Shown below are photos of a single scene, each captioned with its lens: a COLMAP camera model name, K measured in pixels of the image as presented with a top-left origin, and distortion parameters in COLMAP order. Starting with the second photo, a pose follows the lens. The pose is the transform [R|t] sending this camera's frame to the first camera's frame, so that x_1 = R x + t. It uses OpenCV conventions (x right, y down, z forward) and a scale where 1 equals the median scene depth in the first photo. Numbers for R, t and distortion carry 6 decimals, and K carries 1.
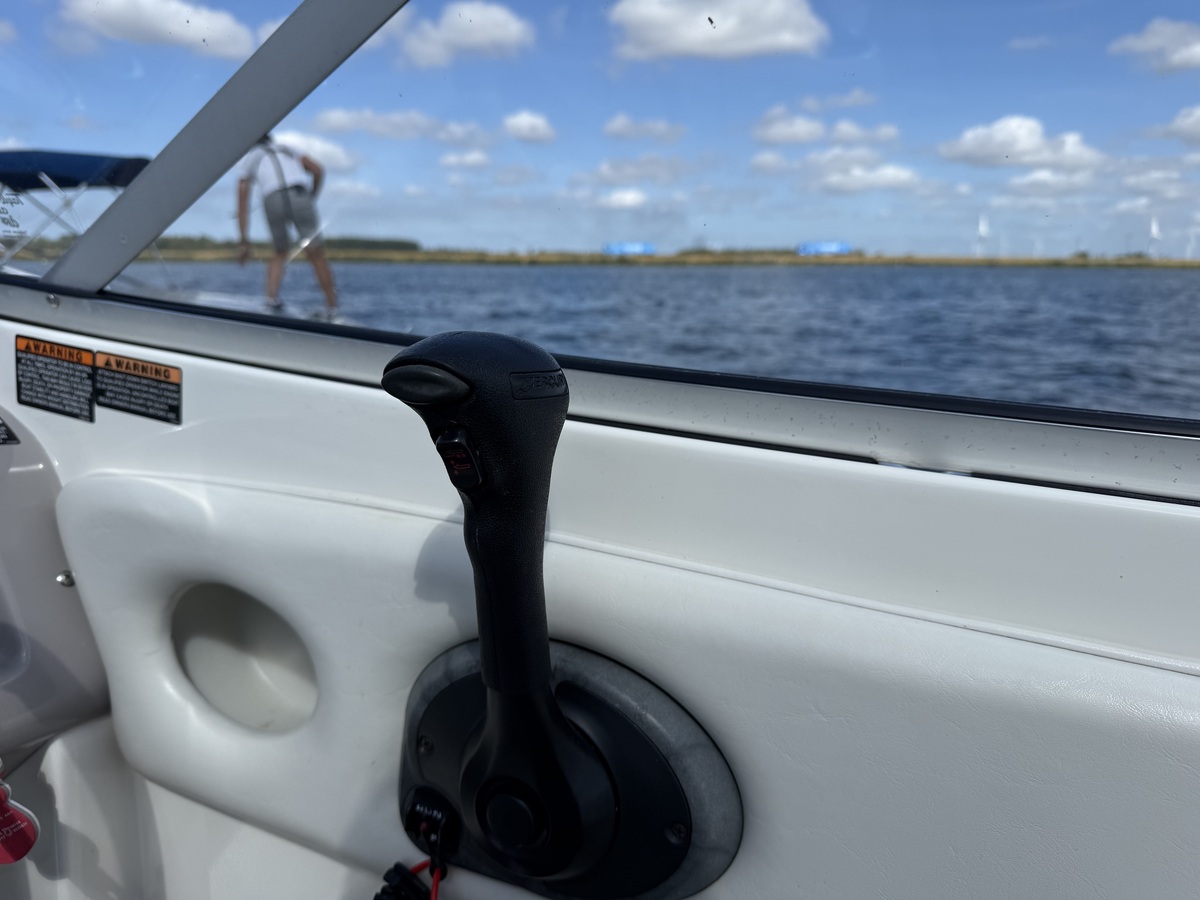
lens RADIAL K [[857.1, 0, 600.0], [0, 857.1, 450.0], [0, 0, 1]] dist [0.055202, -0.085294]
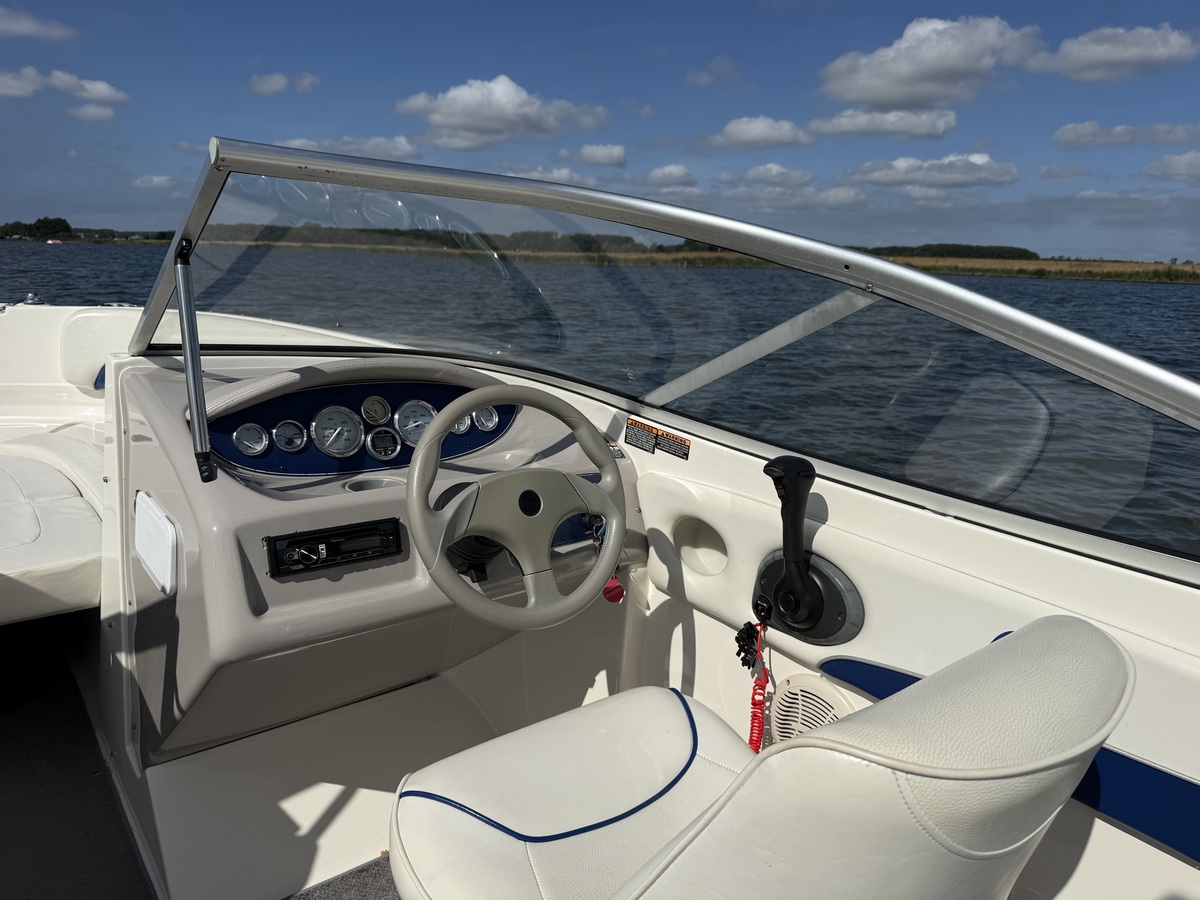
lens RADIAL K [[847.9, 0, 619.9], [0, 847.9, 452.7], [0, 0, 1]] dist [0.008962, -0.012709]
pose [[0.924008, 0.103965, -0.367969, 0.337994], [-0.093078, 0.994536, 0.047266, -0.172534], [0.370873, -0.009424, 0.928636, -1.722456]]
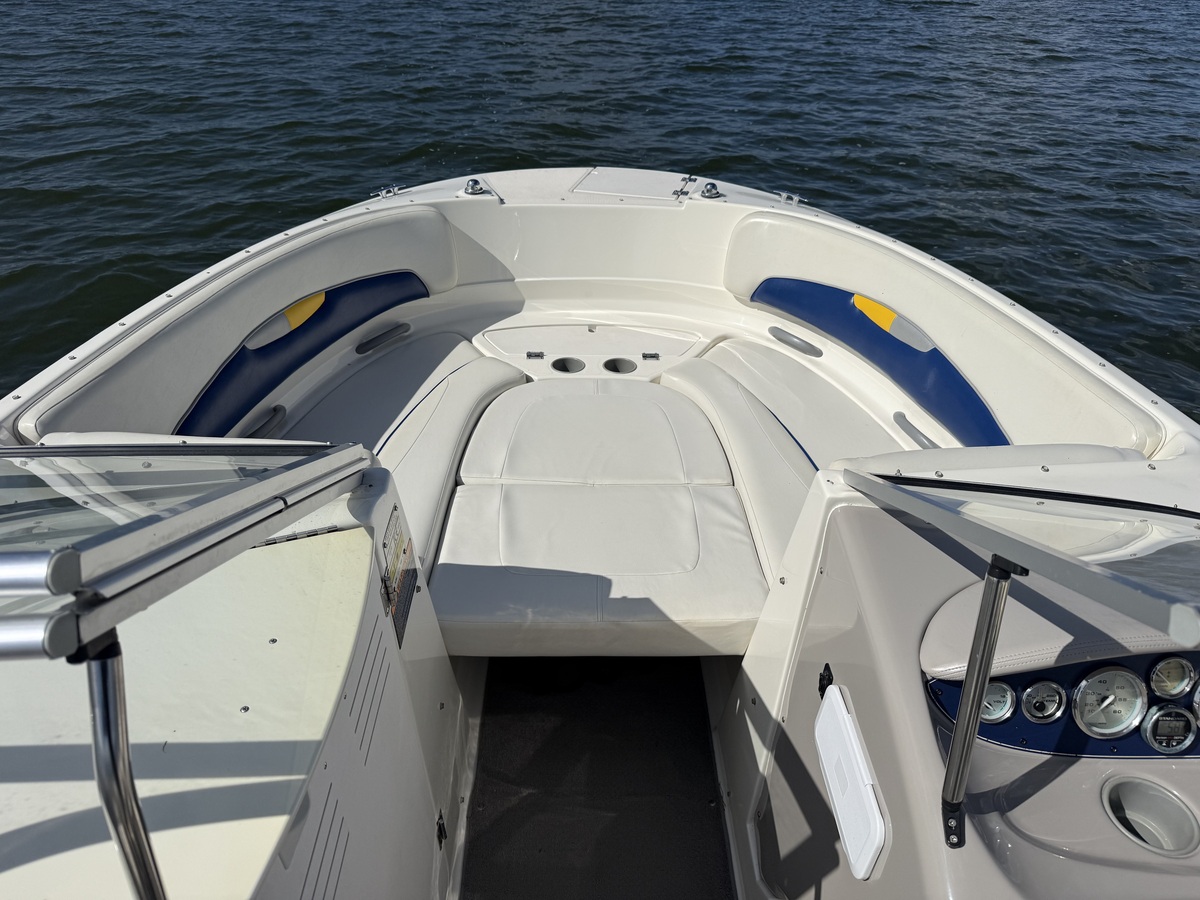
lens RADIAL K [[857.1, 0, 600.0], [0, 857.1, 450.0], [0, 0, 1]] dist [0.055202, -0.085294]
pose [[0.492768, 0.443465, -0.748678, -0.951239], [-0.168817, 0.892764, 0.417699, -1.212741], [0.853628, -0.079439, 0.514790, -1.436191]]
